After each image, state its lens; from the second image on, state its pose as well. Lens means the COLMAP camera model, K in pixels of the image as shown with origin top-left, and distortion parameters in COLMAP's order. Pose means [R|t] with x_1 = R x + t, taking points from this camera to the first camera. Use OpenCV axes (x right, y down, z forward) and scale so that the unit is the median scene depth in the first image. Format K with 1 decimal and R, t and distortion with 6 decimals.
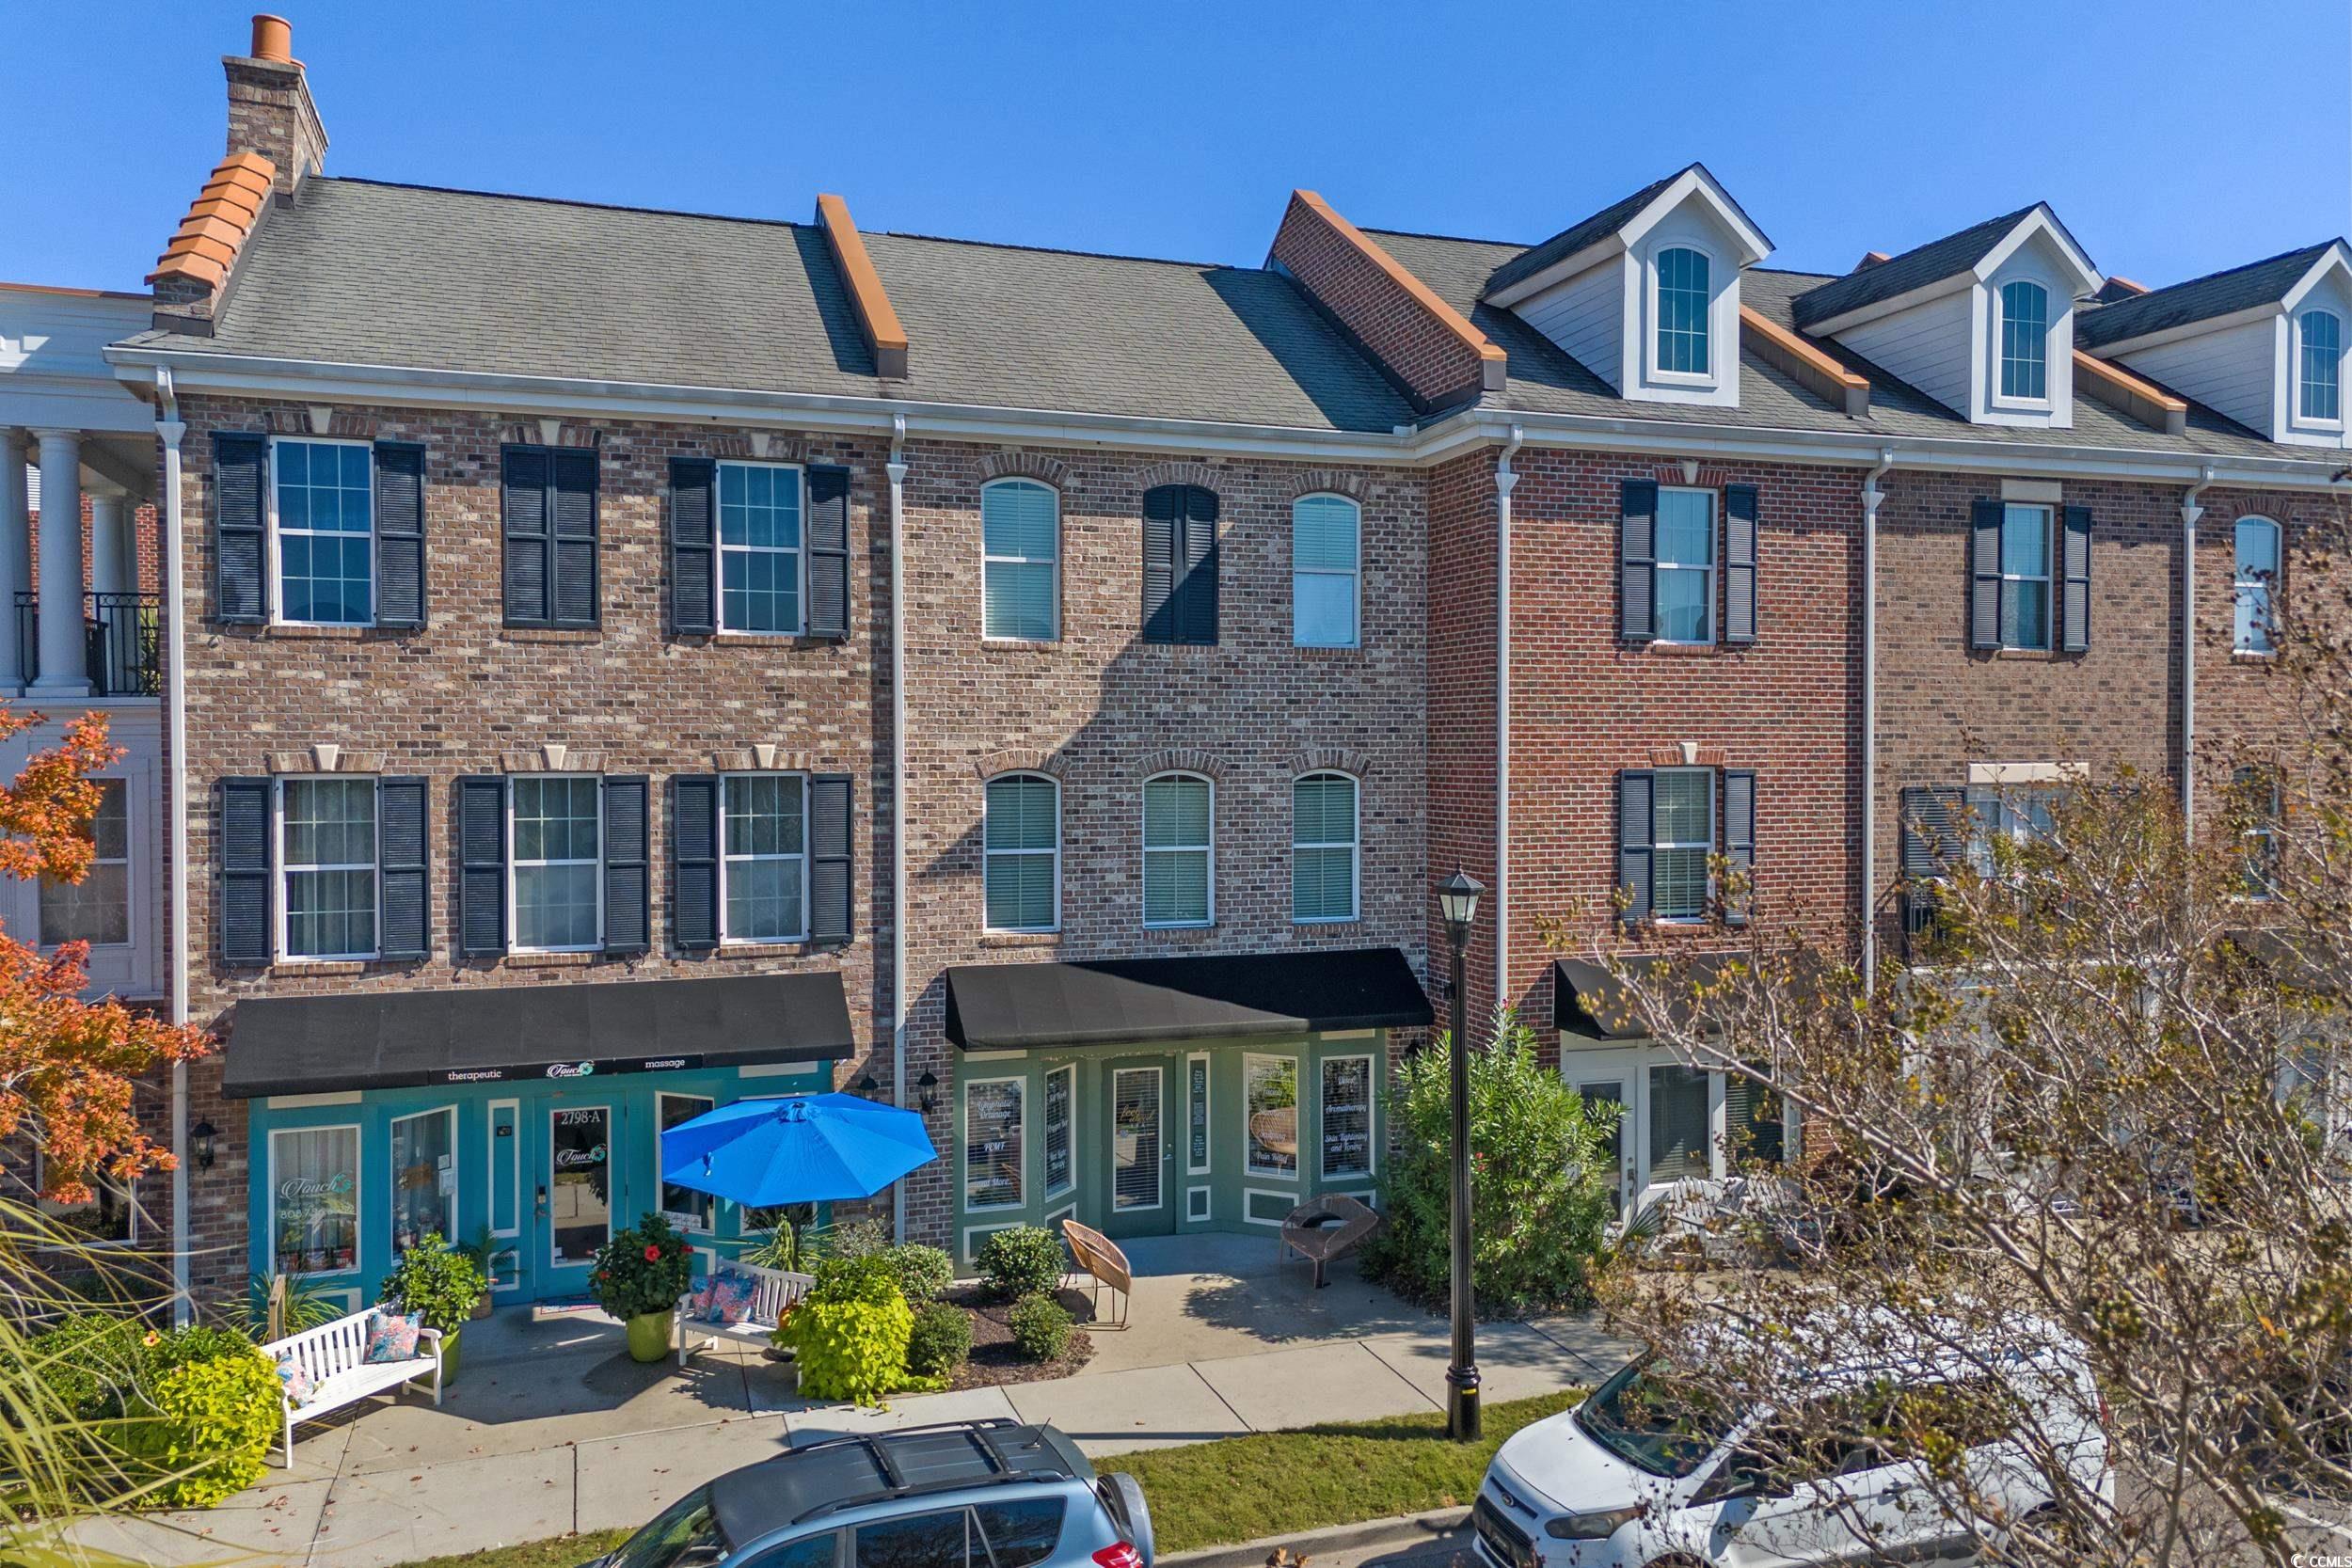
lens RADIAL K [[1690.4, 0, 1179.6], [0, 1690.4, 767.2], [0, 0, 1]] dist [0.041752, 0.001022]
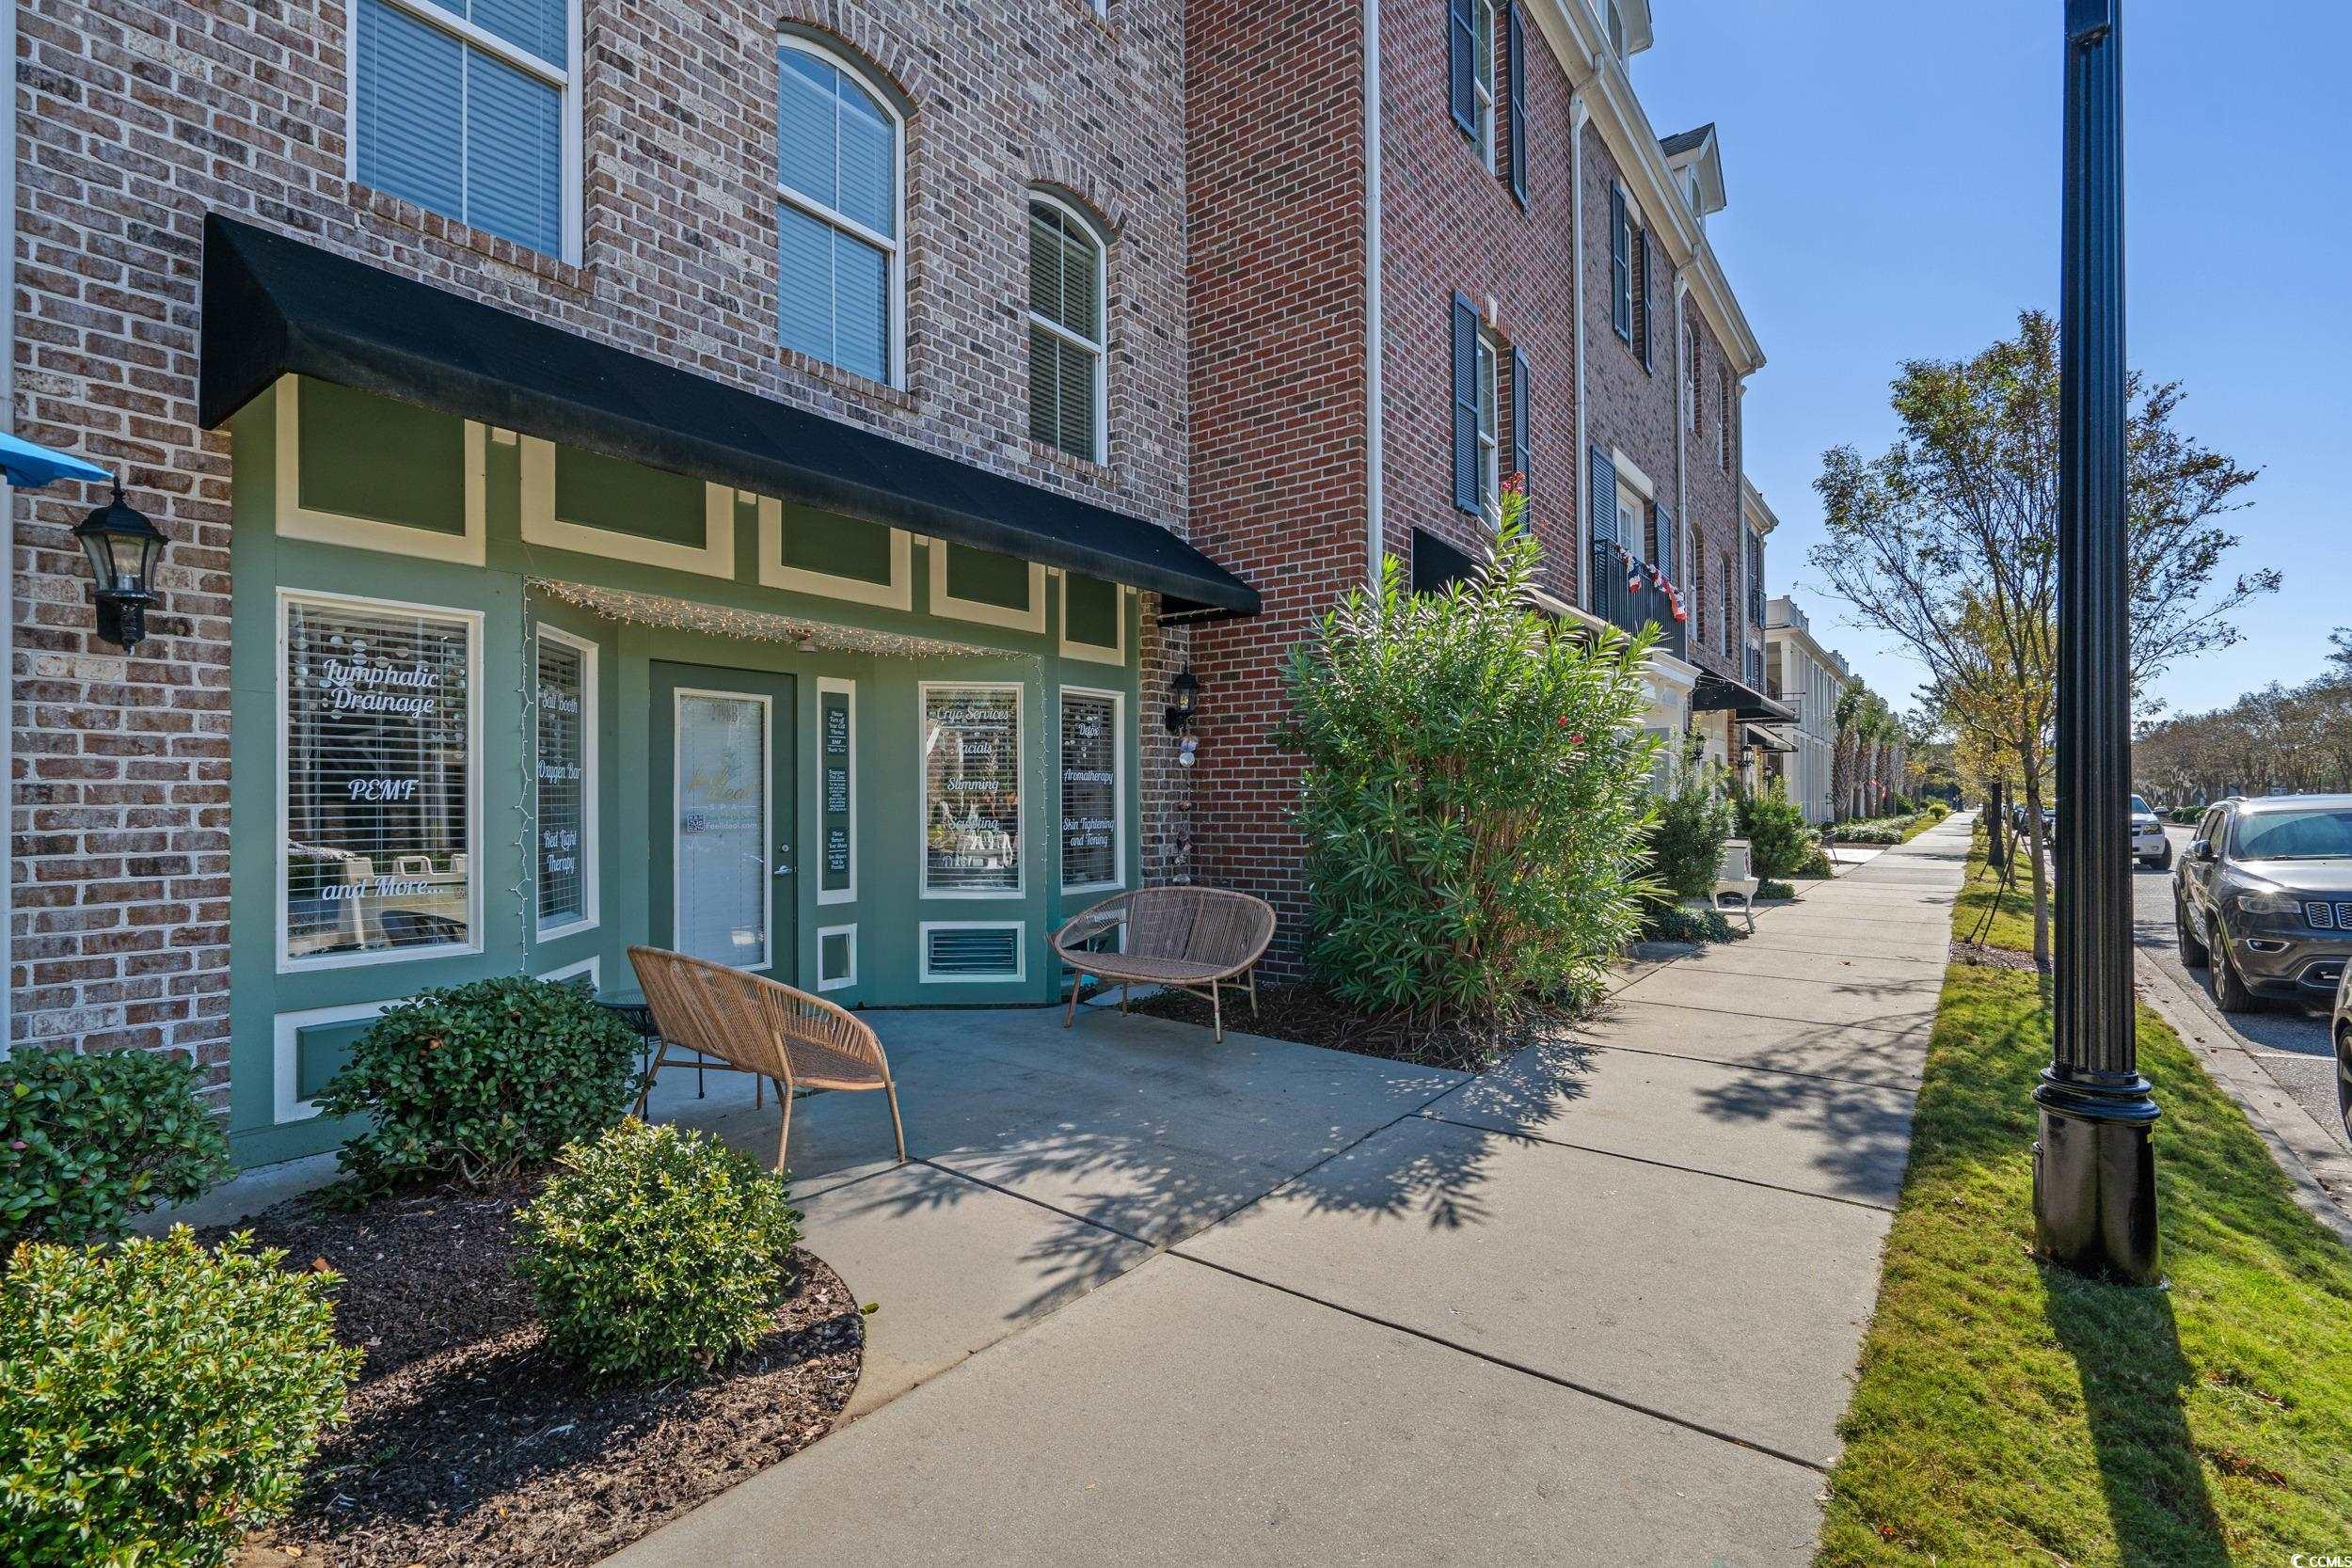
lens RADIAL K [[1074.2, 0, 1190.3], [0, 1074.2, 784.9], [0, 0, 1]] dist [-0.003313, 0.002116]
pose [[0.834834, 0.001175, 0.550501, -0.086493], [0.007669, 0.999876, -0.013763, 0.215465], [-0.550449, 0.015712, 0.834721, 0.673346]]
